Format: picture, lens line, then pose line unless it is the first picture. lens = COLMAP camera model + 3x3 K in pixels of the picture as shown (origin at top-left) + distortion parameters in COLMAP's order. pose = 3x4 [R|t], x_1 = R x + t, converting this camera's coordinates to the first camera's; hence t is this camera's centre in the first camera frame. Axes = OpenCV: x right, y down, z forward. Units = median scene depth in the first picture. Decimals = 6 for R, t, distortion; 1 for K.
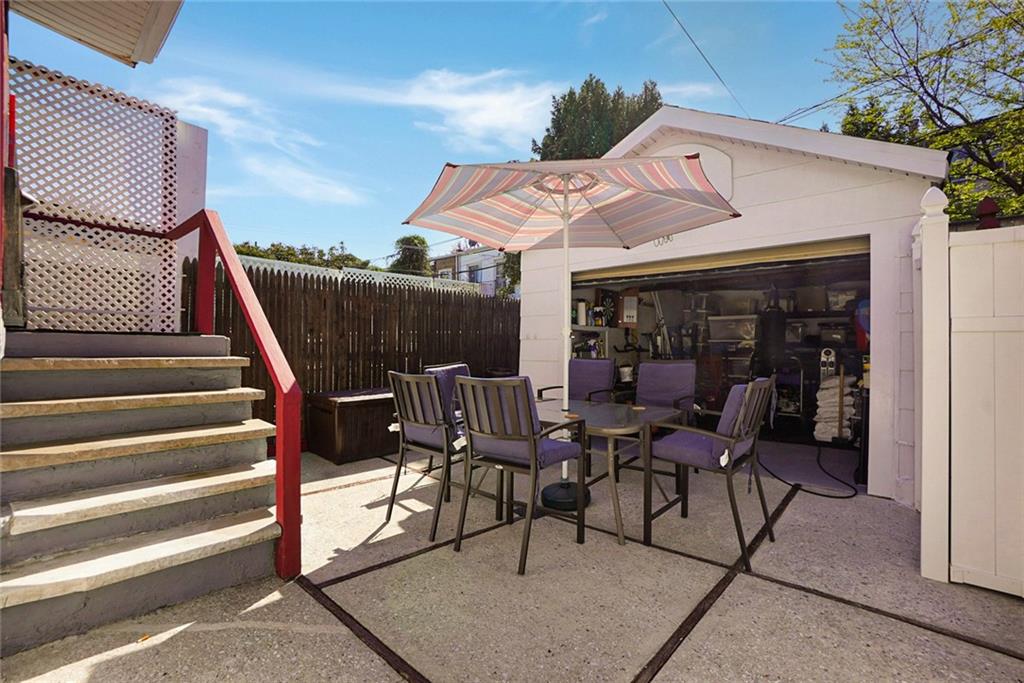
lens RADIAL K [[464.3, 0, 509.4], [0, 464.3, 353.7], [0, 0, 1]] dist [-0.002169, 0.000043]
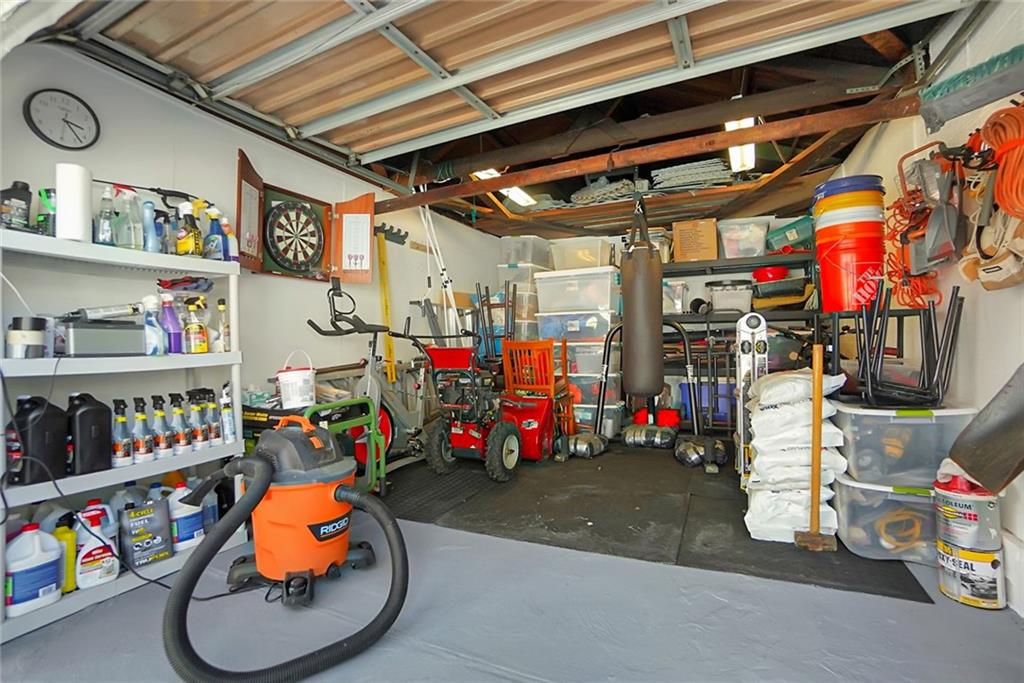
lens RADIAL K [[474.3, 0, 483.1], [0, 474.3, 356.0], [0, 0, 1]] dist [-0.002279, 0.000095]
pose [[0.976301, -0.035343, 0.213510, 0.316013], [0.032577, 0.999334, 0.016459, 0.015136], [-0.213950, -0.009114, 0.976802, 0.587095]]
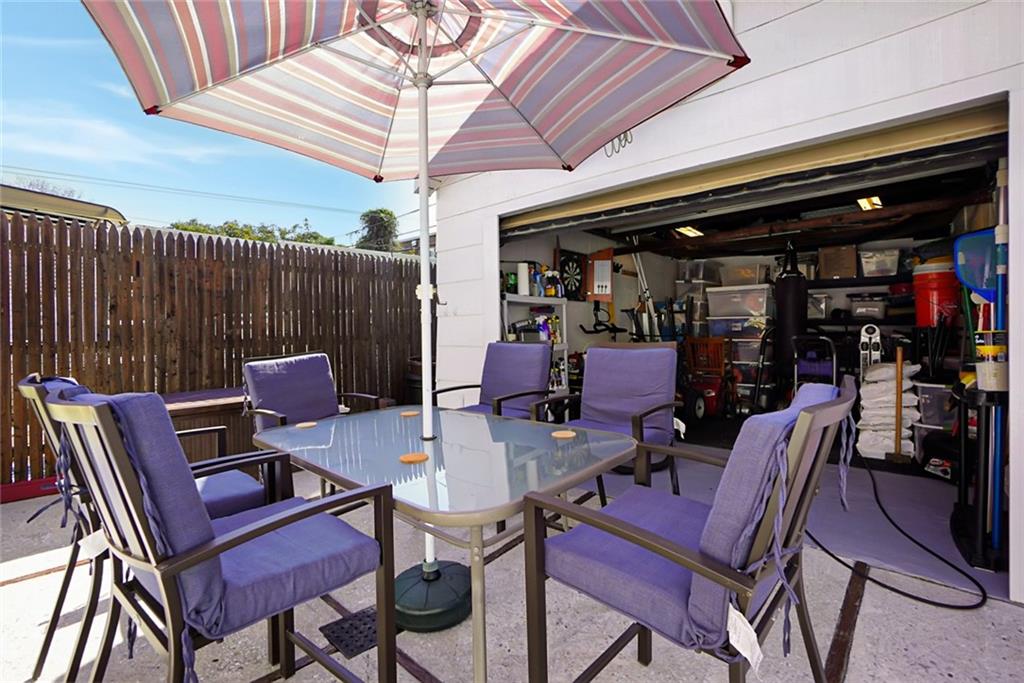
lens RADIAL K [[462.3, 0, 491.2], [0, 462.3, 335.0], [0, 0, 1]] dist [-0.051097, 0.020756]
pose [[0.998944, -0.011315, -0.044538, 0.125693], [0.011053, 0.999920, -0.006115, 0.002279], [0.044604, 0.005617, 0.998989, 0.269753]]
